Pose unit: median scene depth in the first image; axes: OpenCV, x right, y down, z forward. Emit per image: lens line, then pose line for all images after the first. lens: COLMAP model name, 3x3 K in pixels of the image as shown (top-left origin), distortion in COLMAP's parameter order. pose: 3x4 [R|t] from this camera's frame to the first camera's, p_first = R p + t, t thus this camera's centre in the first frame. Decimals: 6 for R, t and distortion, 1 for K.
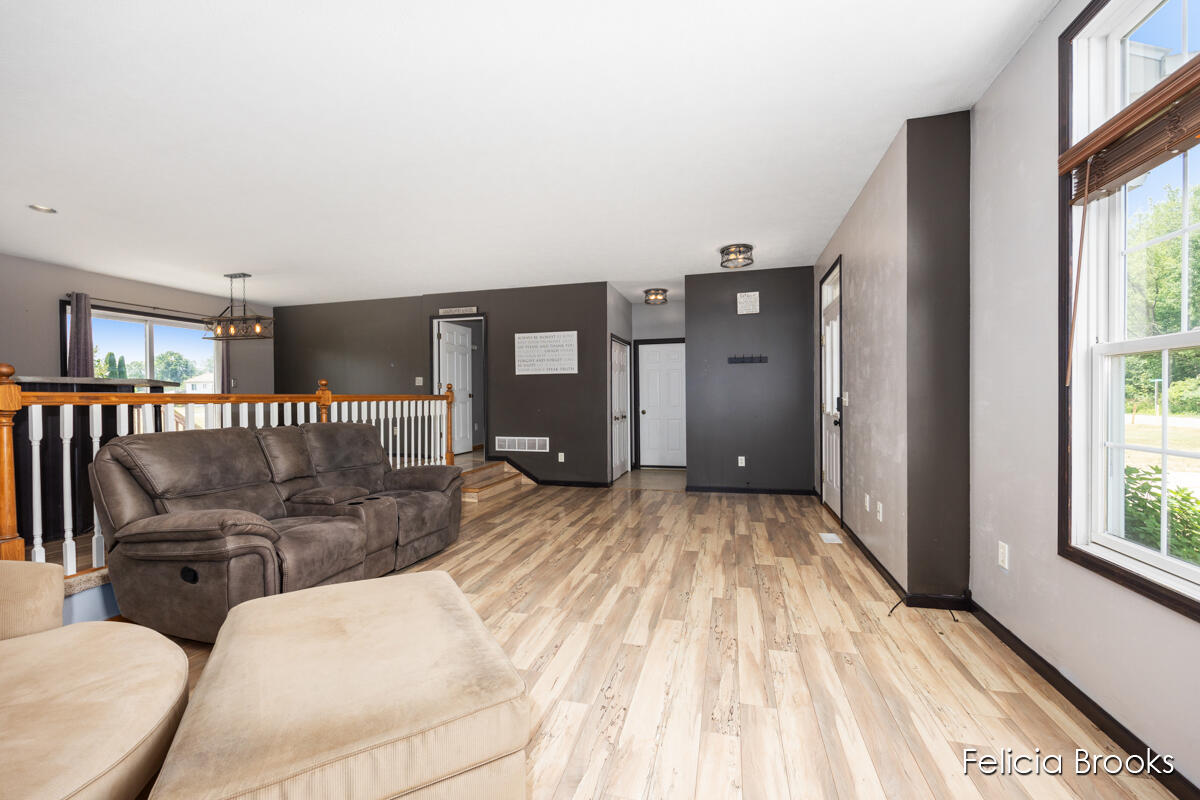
lens RADIAL K [[483.6, 0, 601.4], [0, 483.6, 400.6], [0, 0, 1]] dist [-0.004584, -0.000257]
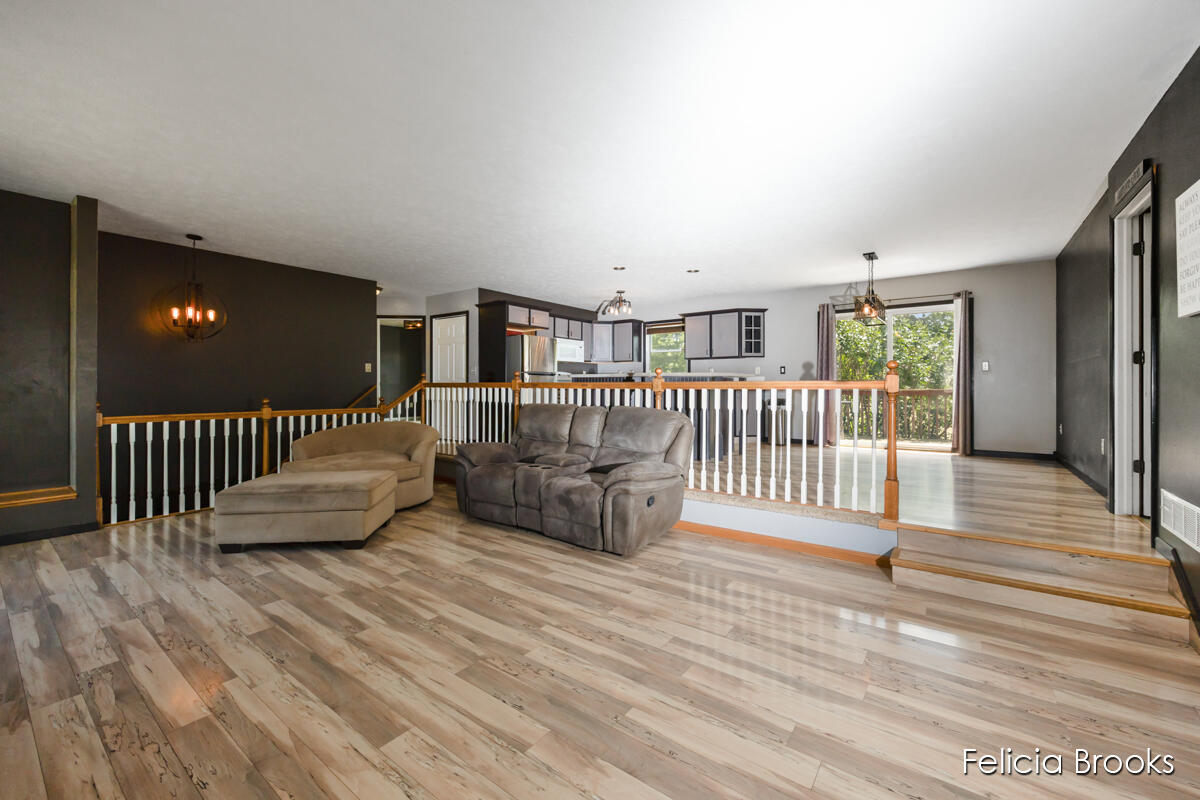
lens RADIAL K [[483.6, 0, 594.8], [0, 483.6, 392.1], [0, 0, 1]] dist [-0.004584, -0.000257]
pose [[-0.375090, 0.018128, -0.926811, 0.593251], [-0.001732, 0.999793, 0.020256, -0.013402], [0.926987, 0.009203, -0.374981, 1.528185]]
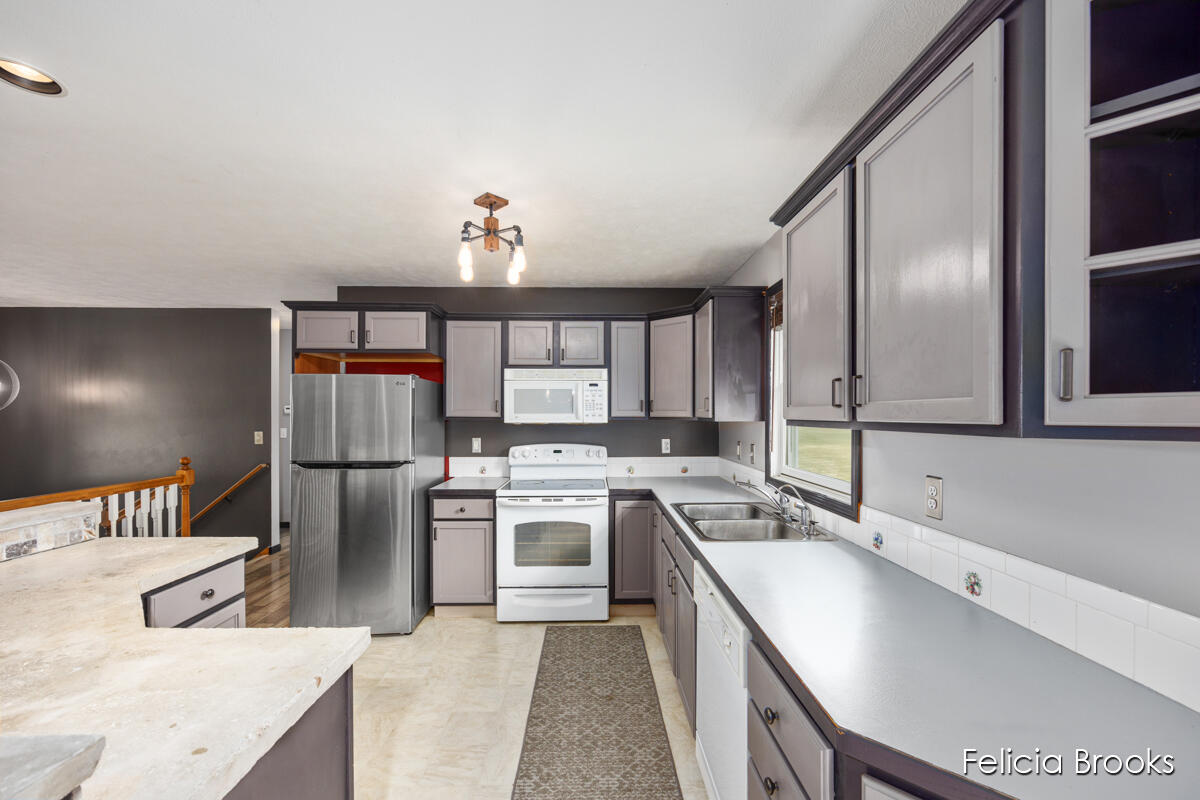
lens RADIAL K [[483.6, 0, 598.1], [0, 483.6, 415.4], [0, 0, 1]] dist [-0.004584, -0.000257]
pose [[-0.961958, 0.007711, -0.273089, -1.594827], [0.005330, 0.999941, 0.009462, -0.151666], [0.273145, 0.007646, -0.961942, 1.474742]]
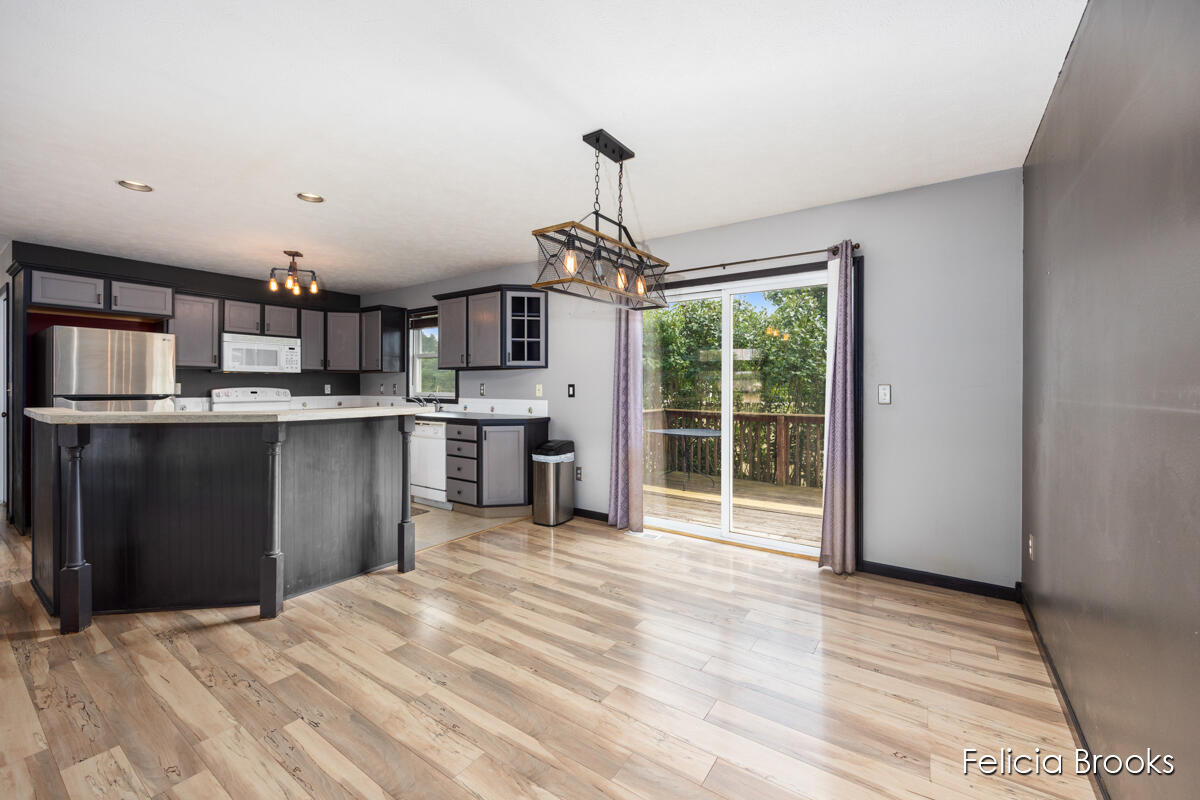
lens RADIAL K [[483.6, 0, 597.1], [0, 483.6, 393.2], [0, 0, 1]] dist [-0.004584, -0.000257]
pose [[-0.343276, 0.018878, -0.939045, -0.651407], [-0.006335, 0.999729, 0.022414, -0.097309], [0.939213, 0.013643, -0.343063, 2.031504]]
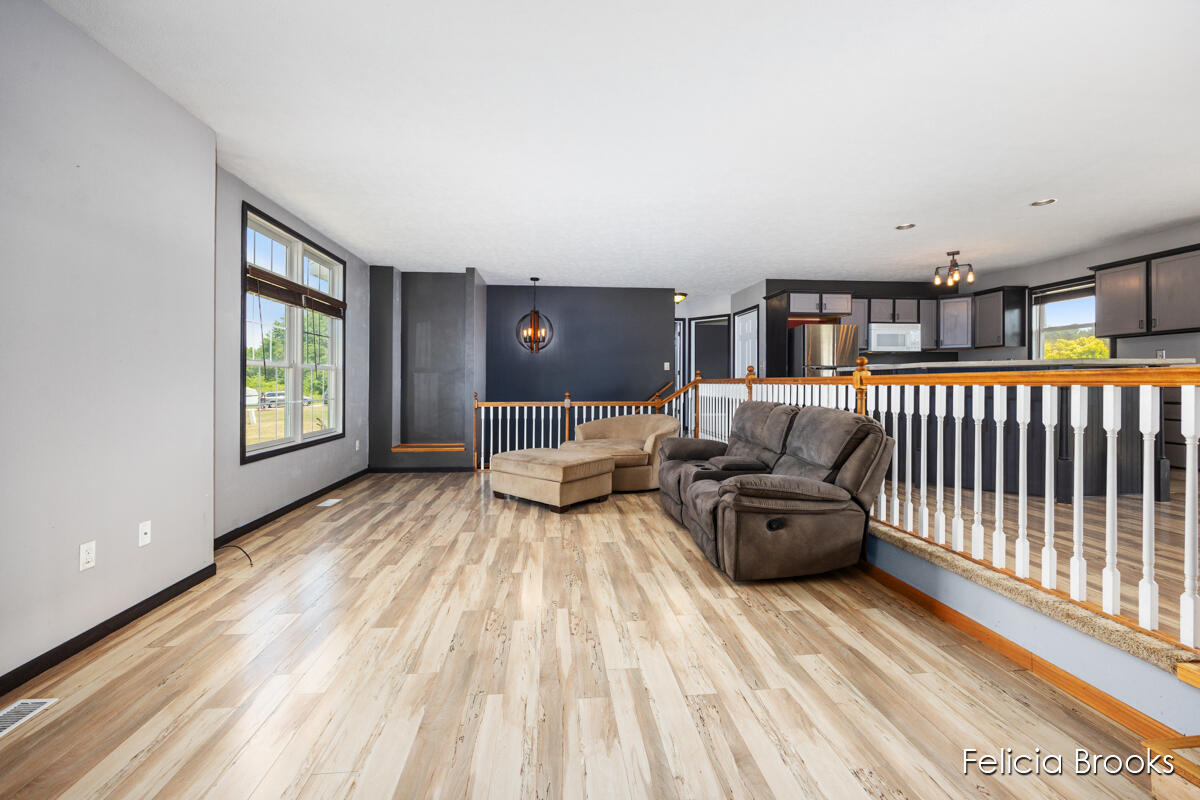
lens RADIAL K [[483.6, 0, 594.1], [0, 483.6, 384.7], [0, 0, 1]] dist [-0.004584, -0.000257]
pose [[-0.937940, 0.009890, -0.346655, 0.164485], [0.006922, 0.999928, 0.009801, -0.010025], [0.346727, 0.006793, -0.937941, 1.931695]]
